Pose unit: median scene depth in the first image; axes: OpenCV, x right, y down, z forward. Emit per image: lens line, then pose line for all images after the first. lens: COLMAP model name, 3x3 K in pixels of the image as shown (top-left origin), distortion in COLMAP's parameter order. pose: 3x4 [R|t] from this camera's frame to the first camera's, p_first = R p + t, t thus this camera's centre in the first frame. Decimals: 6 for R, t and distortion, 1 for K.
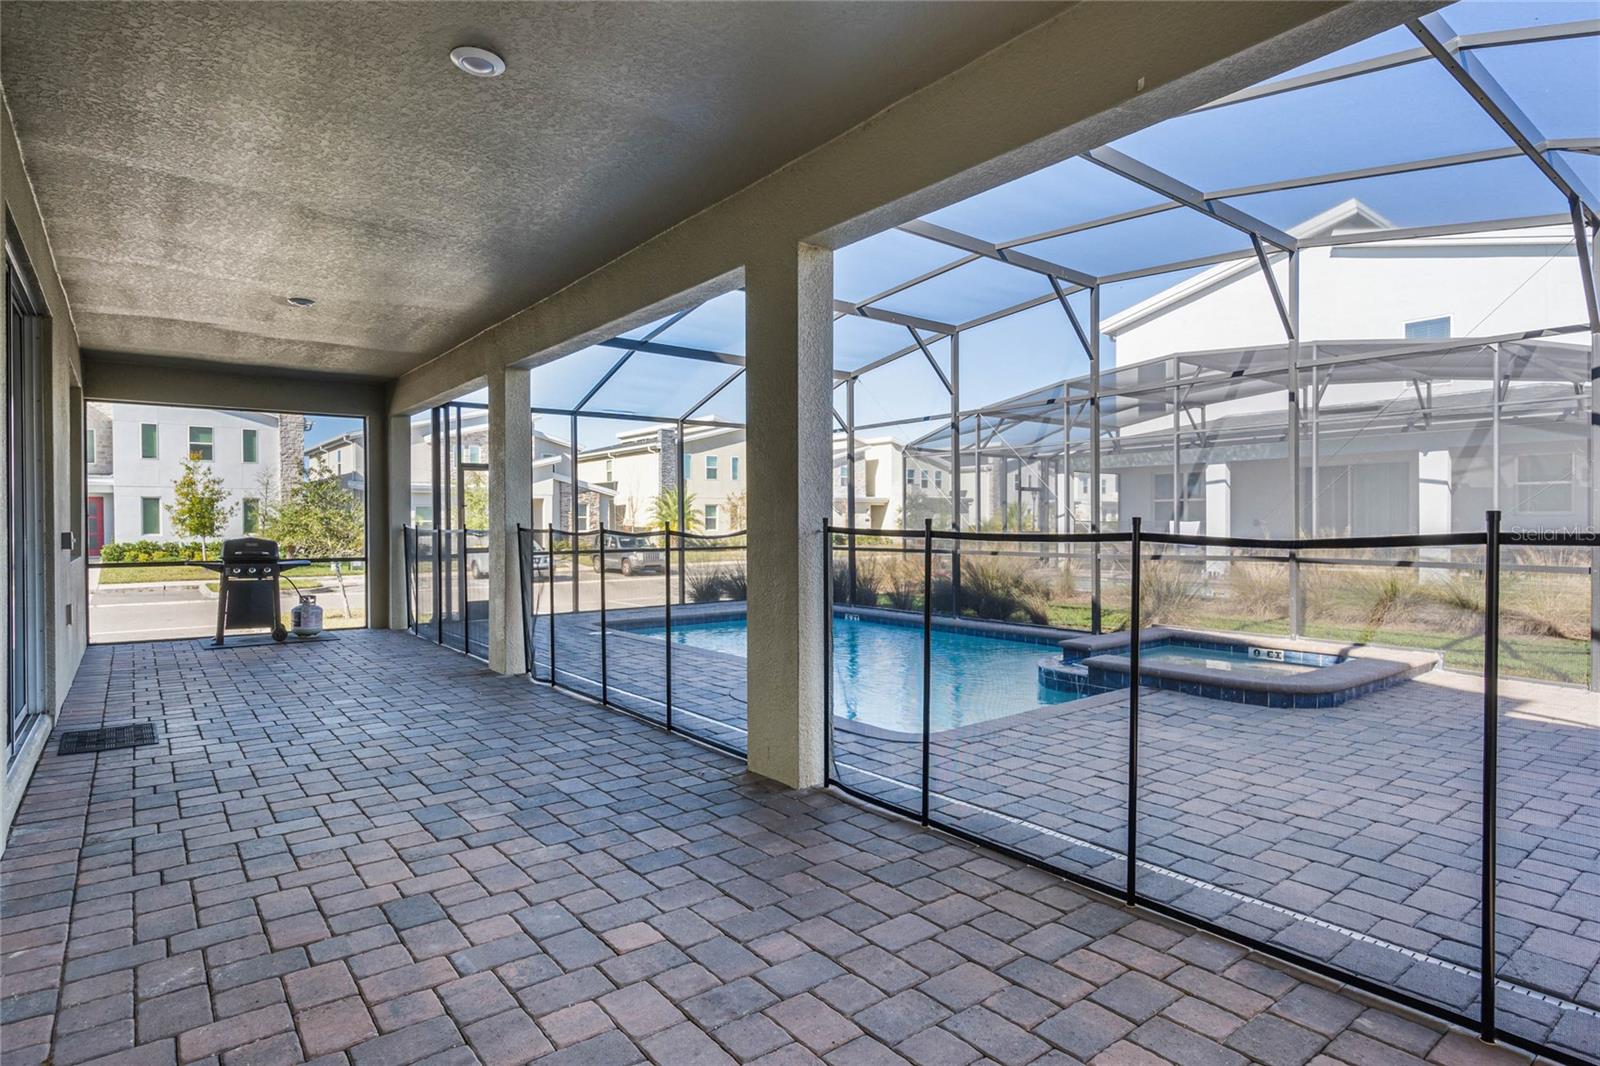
lens RADIAL K [[842.8, 0, 800.0], [0, 842.8, 533.0], [0, 0, 1]] dist [0.002766, 0.000291]
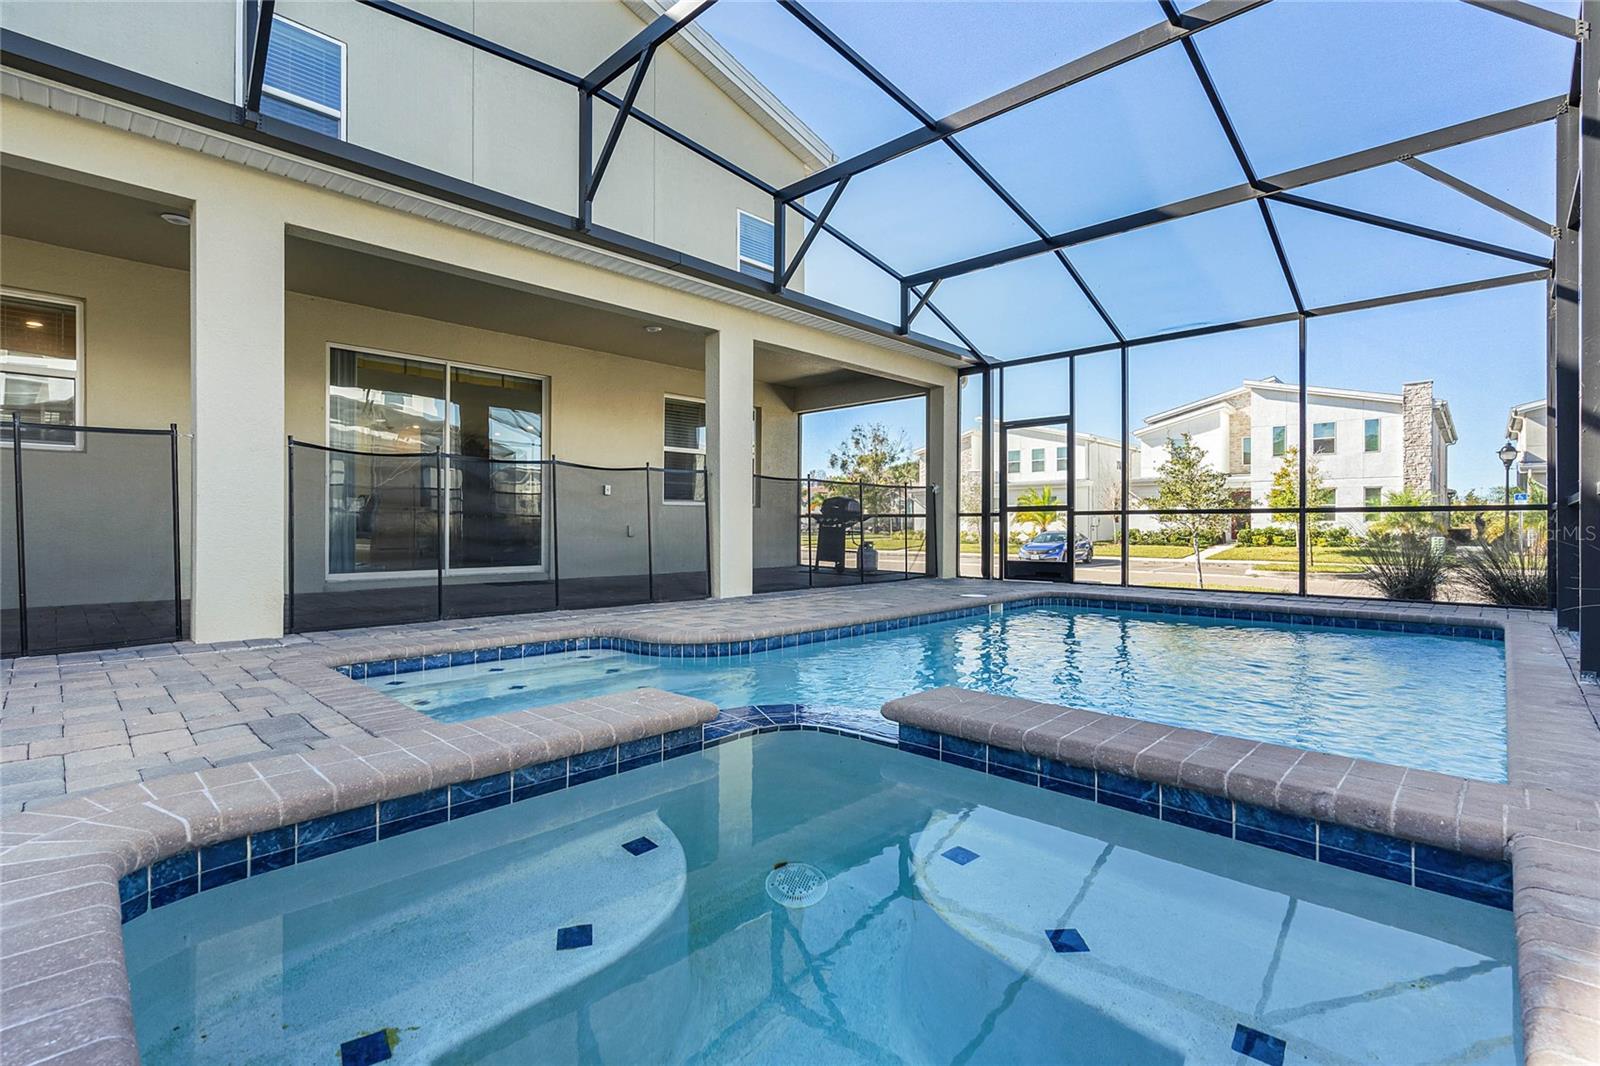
lens RADIAL K [[735.9, 0, 800.0], [0, 735.9, 533.0], [0, 0, 1]] dist [-0.001962, -0.000305]
pose [[0.140578, 0.016519, -0.989932, 0.427279], [-0.014941, 0.999782, 0.014562, 0.039686], [0.989957, 0.012743, 0.140794, 0.642795]]
